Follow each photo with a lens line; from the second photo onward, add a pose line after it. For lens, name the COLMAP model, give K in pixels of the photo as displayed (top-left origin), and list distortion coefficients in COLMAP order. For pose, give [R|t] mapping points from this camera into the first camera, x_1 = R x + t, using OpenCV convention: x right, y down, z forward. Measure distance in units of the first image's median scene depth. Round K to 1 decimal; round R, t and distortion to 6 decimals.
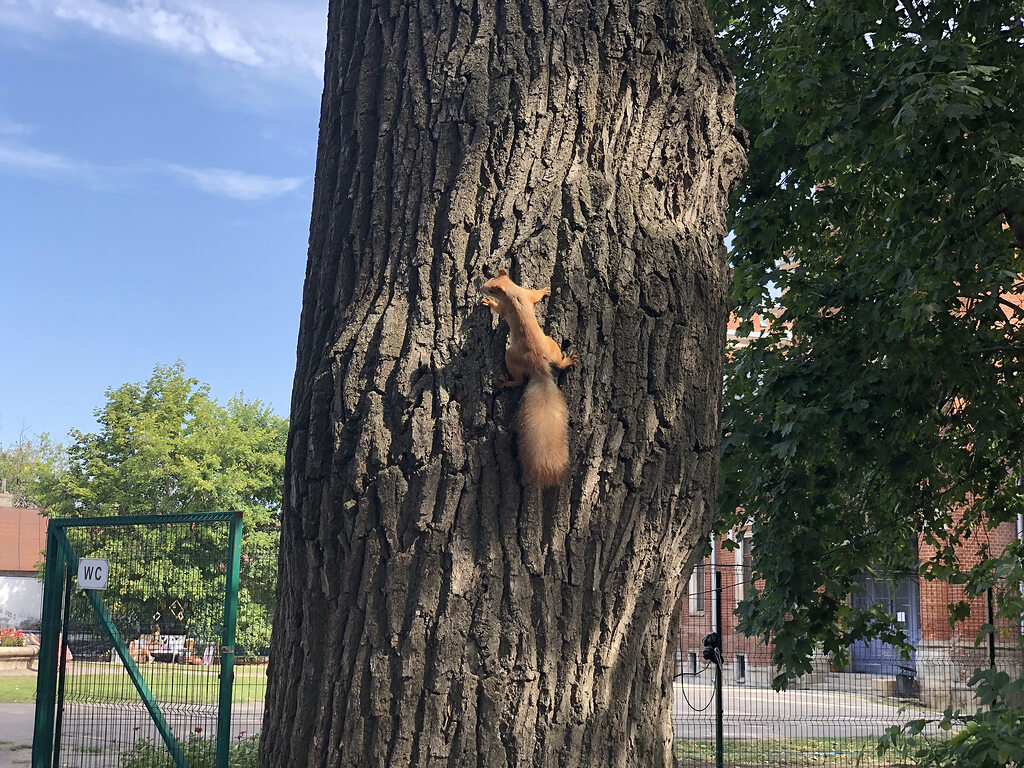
lens RADIAL K [[1500.3, 0, 512.0], [0, 1500.3, 384.0], [0, 0, 1]] dist [0.006063, -0.102546]
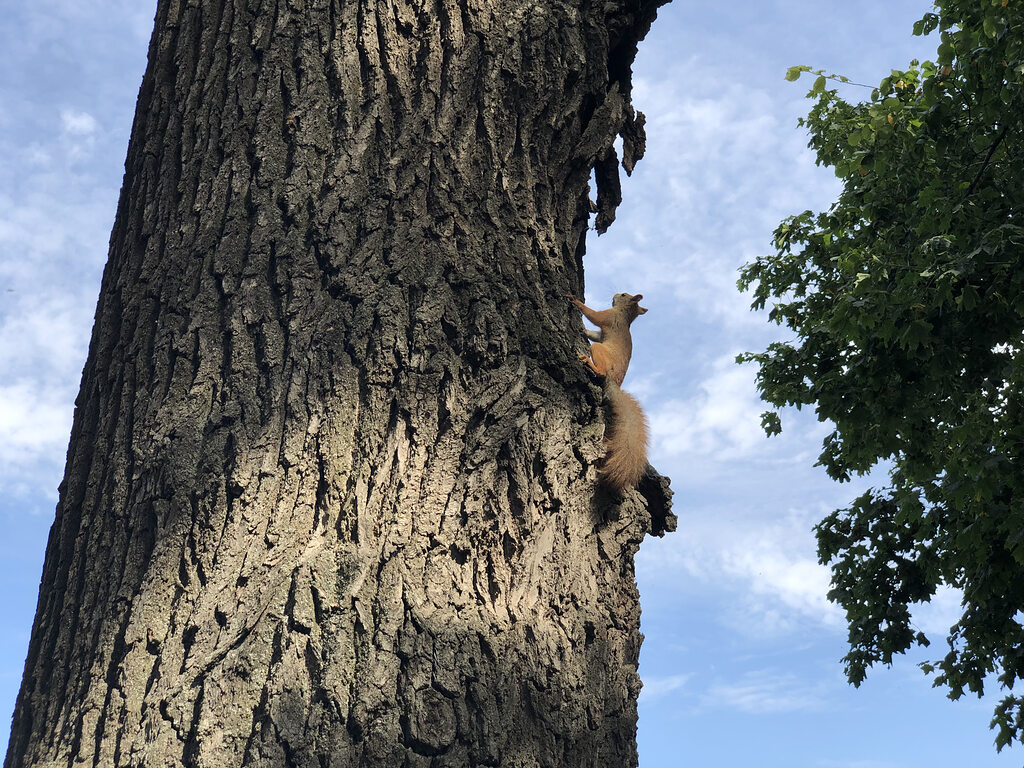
lens RADIAL K [[1500.3, 0, 512.0], [0, 1500.3, 384.0], [0, 0, 1]] dist [0.006063, -0.102546]
pose [[0.970794, -0.146272, -0.190166, 0.265163], [0.078528, 0.942712, -0.324232, 0.014736], [0.226698, 0.299829, 0.926666, 0.369864]]
